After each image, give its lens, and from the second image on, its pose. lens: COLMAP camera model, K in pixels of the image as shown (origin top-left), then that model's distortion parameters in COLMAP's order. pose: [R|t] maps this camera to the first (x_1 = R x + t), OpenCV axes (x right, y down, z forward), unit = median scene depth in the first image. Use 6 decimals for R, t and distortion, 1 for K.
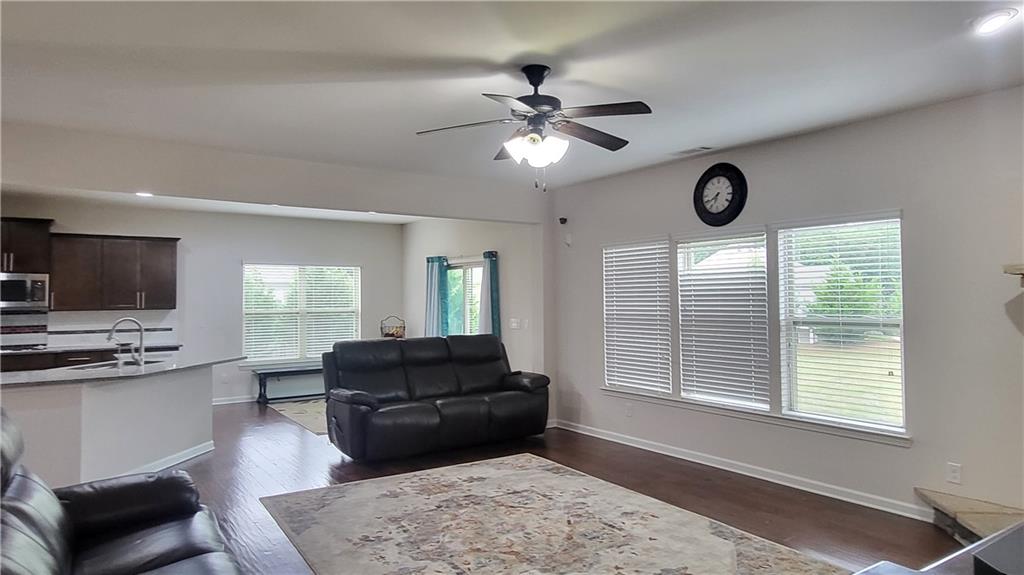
lens RADIAL K [[651.5, 0, 517.9], [0, 651.5, 285.1], [0, 0, 1]] dist [0.001660, 0.000195]
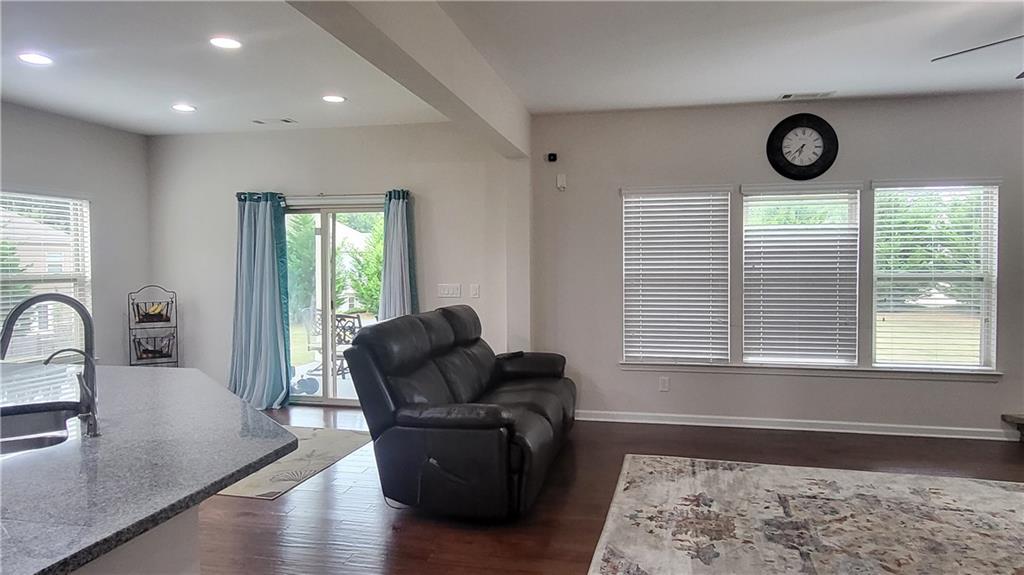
lens RADIAL K [[651.5, 0, 517.9], [0, 651.5, 285.6], [0, 0, 1]] dist [0.001660, 0.000195]
pose [[0.732414, -0.026772, 0.680333, -0.613184], [-0.013519, 0.998458, 0.053844, 0.017396], [-0.680725, -0.048634, 0.730922, 0.543499]]
